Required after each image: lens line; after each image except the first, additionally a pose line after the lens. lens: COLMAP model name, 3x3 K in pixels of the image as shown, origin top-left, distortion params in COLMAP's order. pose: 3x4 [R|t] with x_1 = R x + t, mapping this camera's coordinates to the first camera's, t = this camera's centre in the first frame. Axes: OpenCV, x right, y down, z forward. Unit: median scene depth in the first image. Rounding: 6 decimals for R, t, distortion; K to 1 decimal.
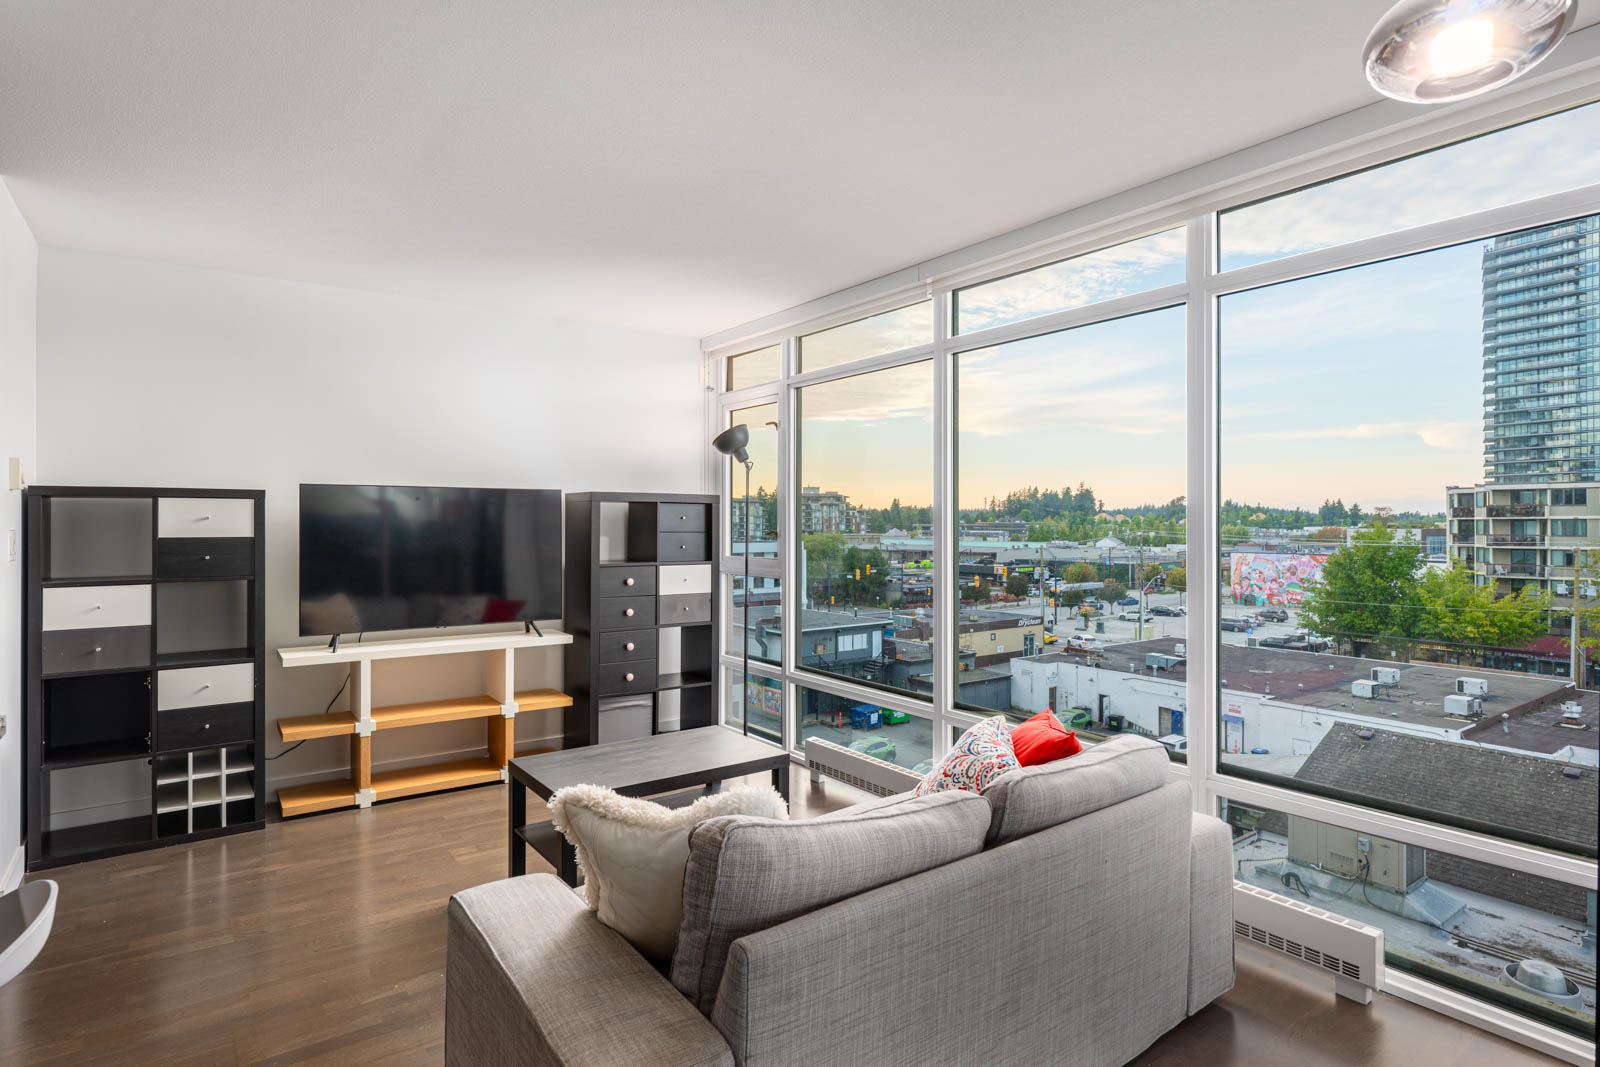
lens RADIAL K [[849.4, 0, 800.8], [0, 849.4, 520.8], [0, 0, 1]] dist [0.000239, 0.000884]
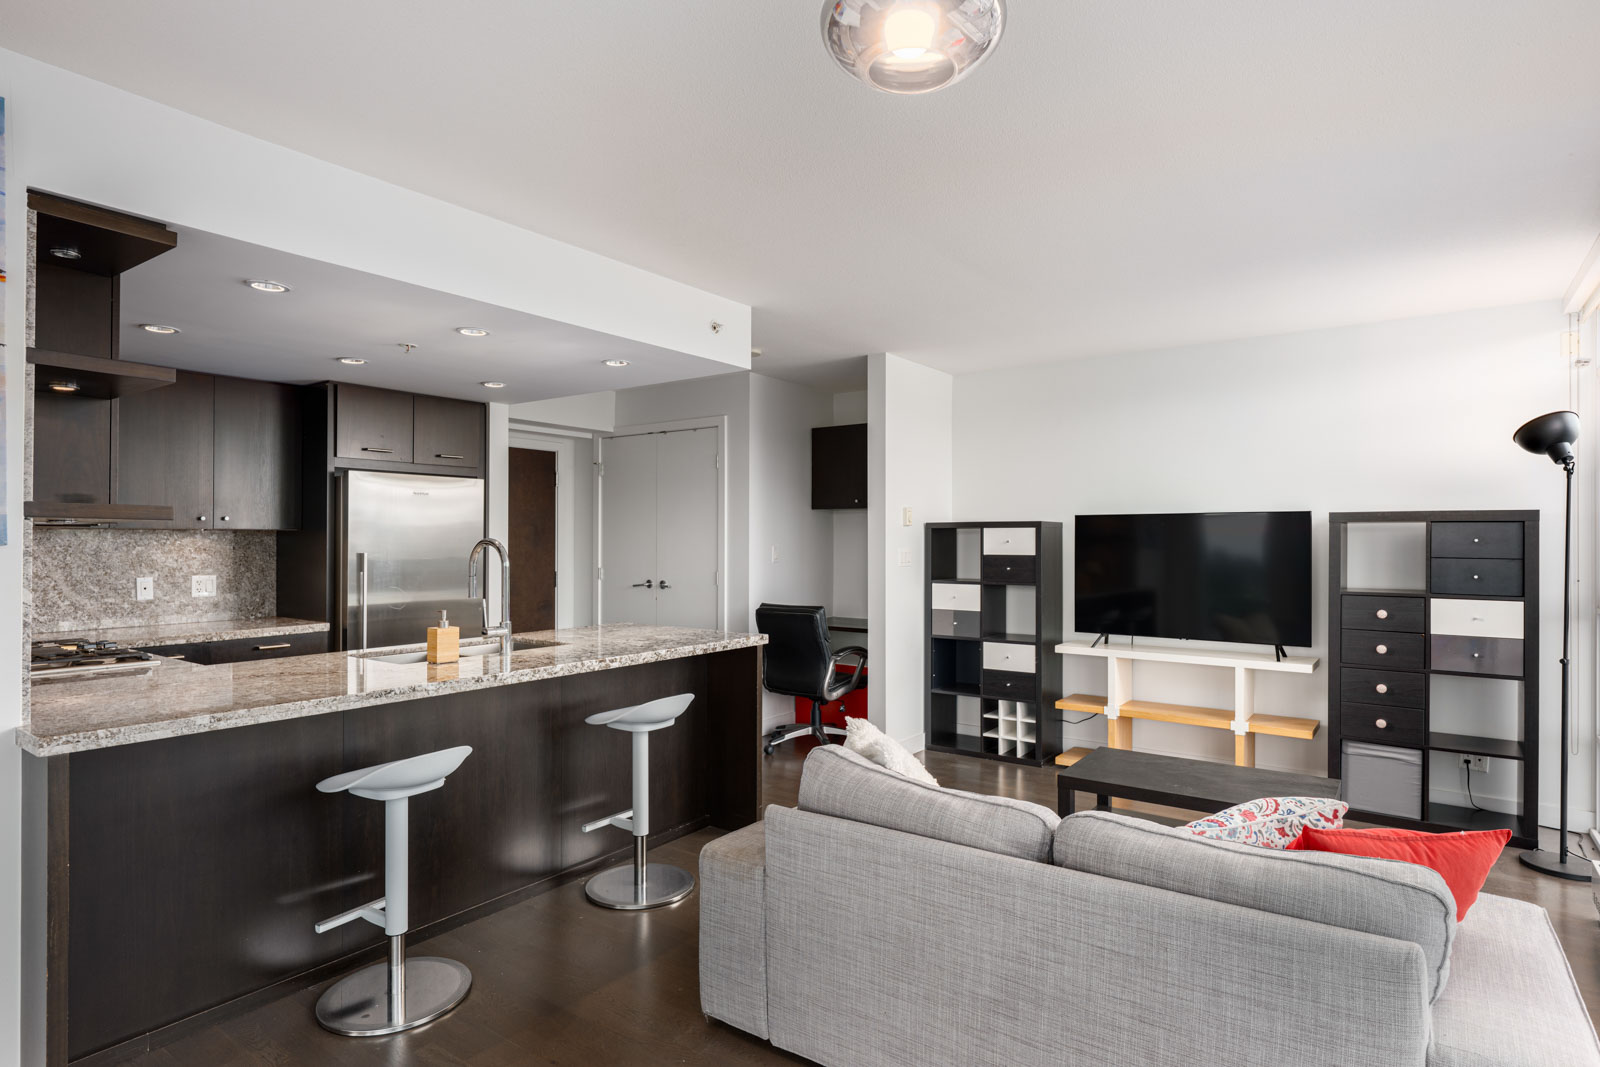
lens RADIAL K [[854.2, 0, 802.9], [0, 854.2, 537.8], [0, 0, 1]] dist [0.000122, 0.000228]
pose [[0.306780, -0.004497, -0.951770, 0.398219], [0.000163, 0.999989, -0.004673, -0.001733], [0.951781, 0.001279, 0.306777, 0.148100]]
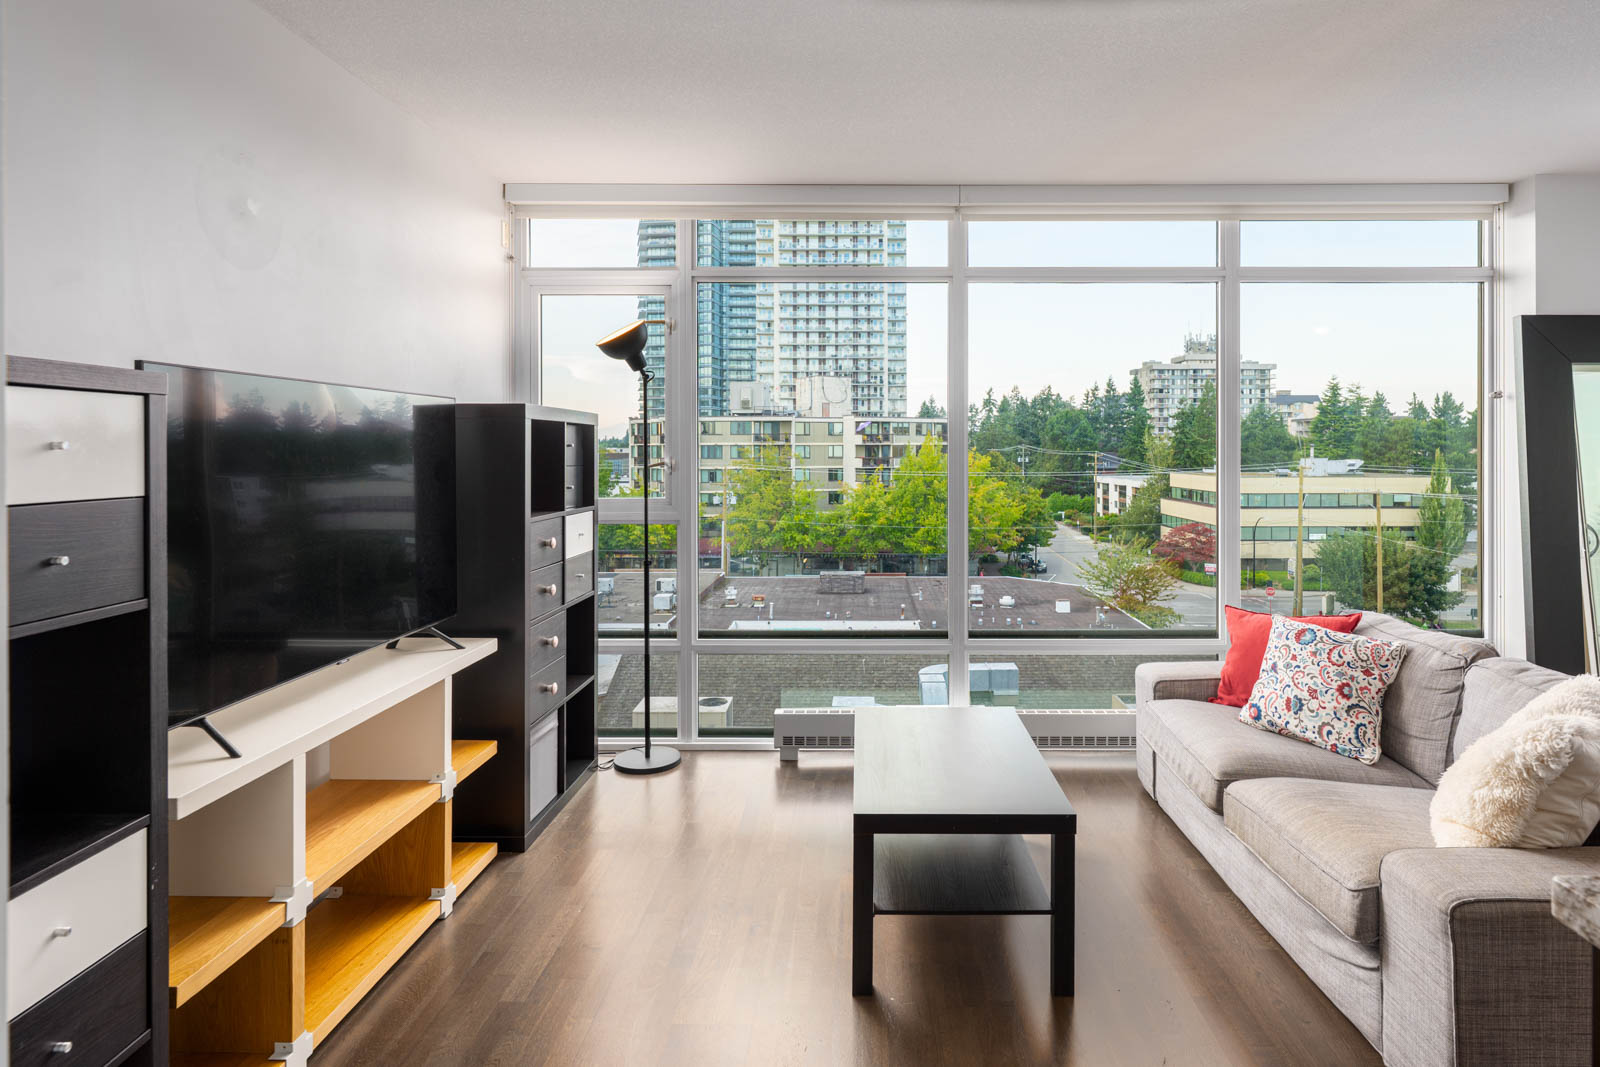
lens RADIAL K [[887.7, 0, 867.0], [0, 887.7, 446.4], [0, 0, 1]] dist [0.000270, -0.000830]
pose [[0.587769, 0.000872, 0.809028, -0.543167], [-0.001226, 0.999999, -0.000187, -0.001990], [-0.809028, -0.000882, 0.587770, 0.356528]]
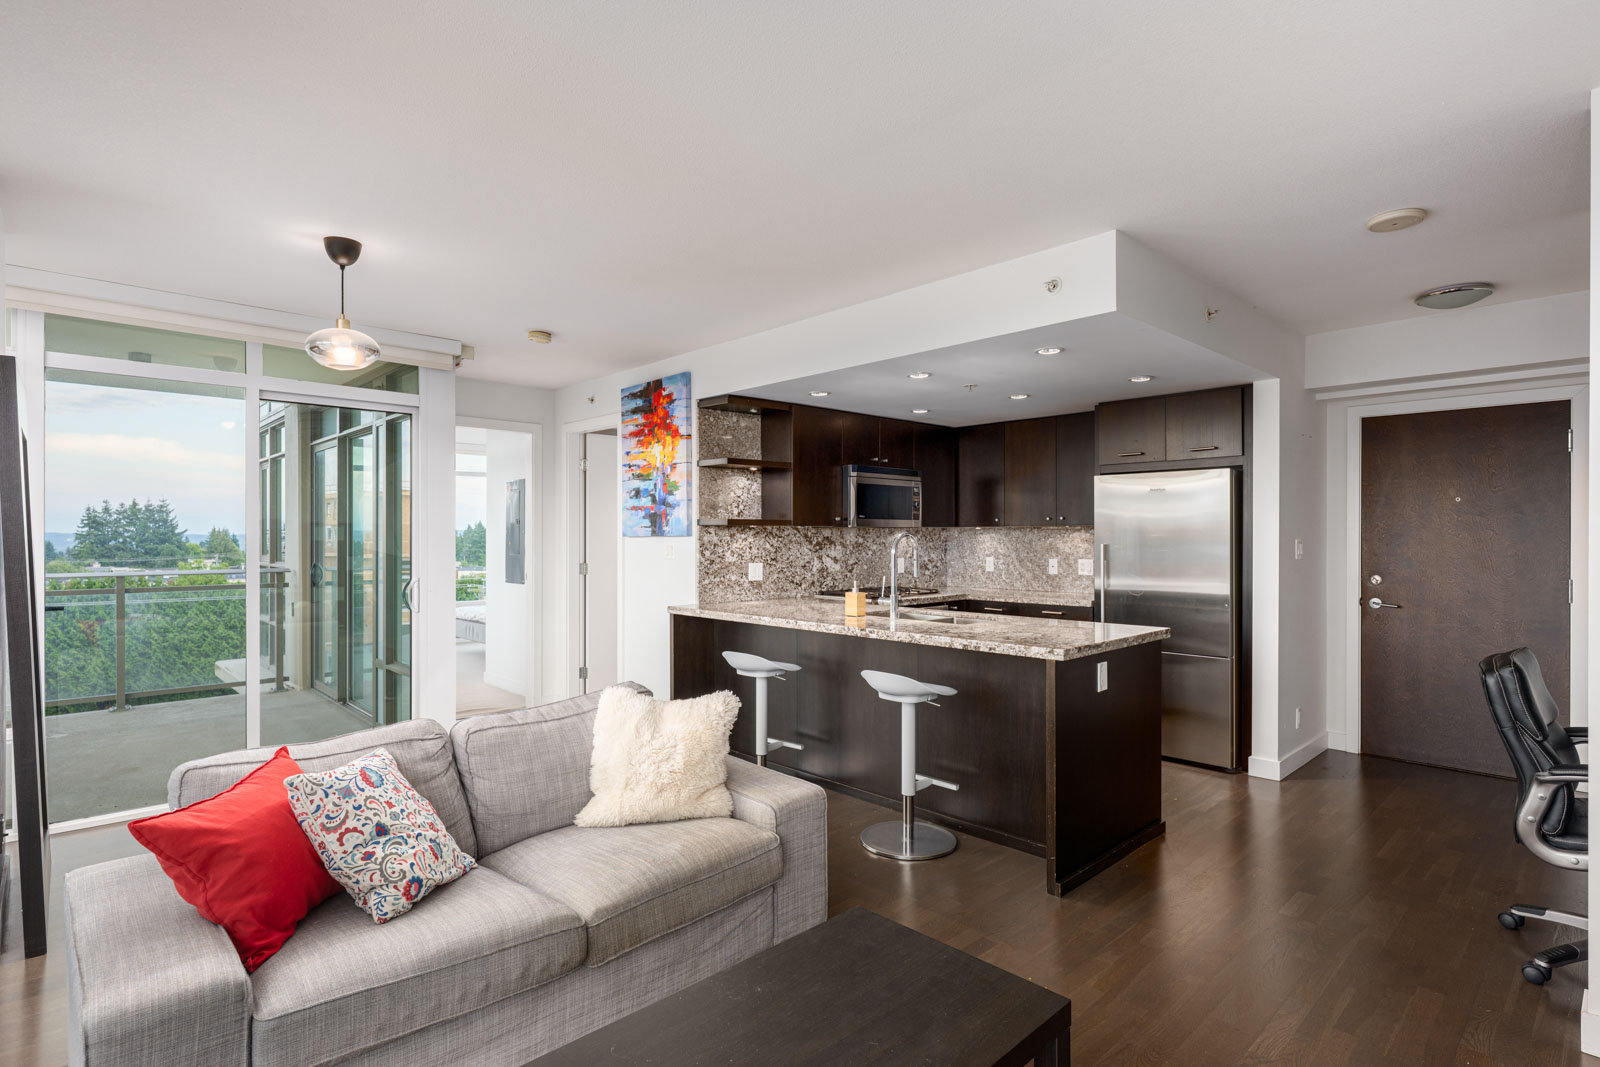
lens RADIAL K [[799.5, 0, 796.9], [0, 799.5, 540.2], [0, 0, 1]] dist [0.003619, 0.000486]
pose [[-0.992447, -0.000305, -0.122673, -0.073343], [-0.000984, 0.999985, 0.005476, -0.000457], [0.122669, 0.005555, -0.992432, 0.886667]]
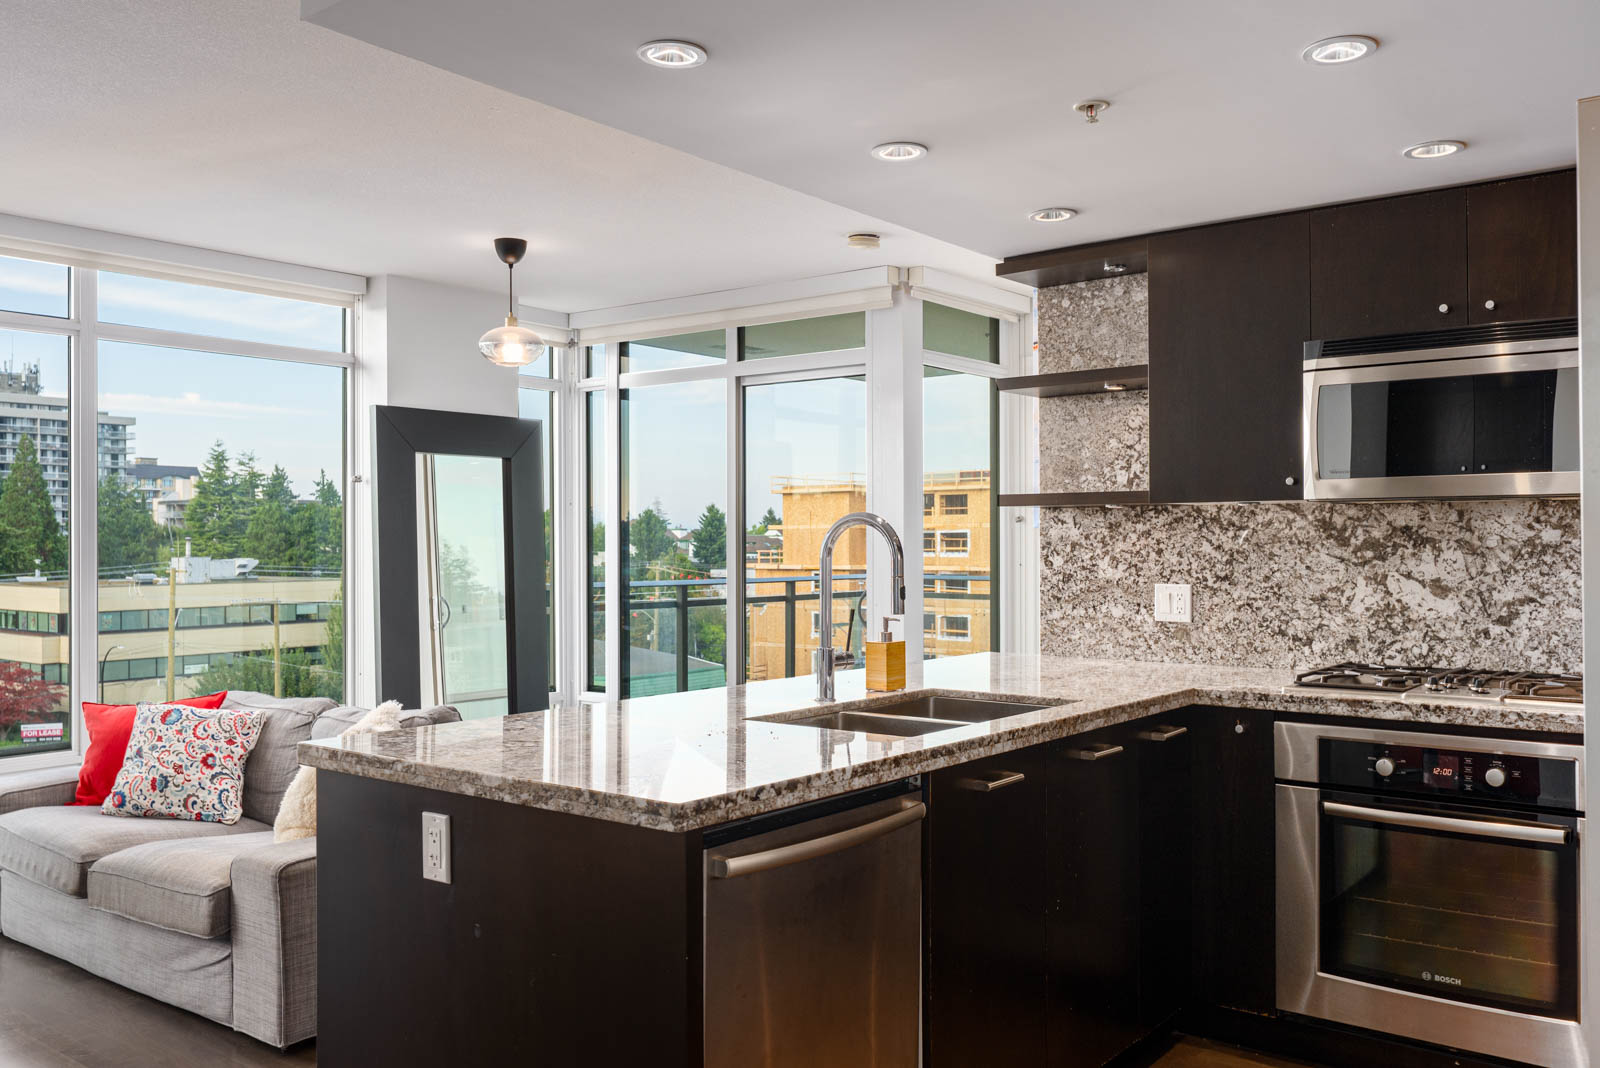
lens RADIAL K [[1305.2, 0, 803.3], [0, 1305.2, 541.3], [0, 0, 1]] dist [-0.000553, 0.002223]
pose [[-0.272999, 0.000495, 0.962014, -0.826732], [0.000704, 1.000000, -0.000314, 0.008586], [-0.962014, 0.000591, -0.272999, 0.303167]]
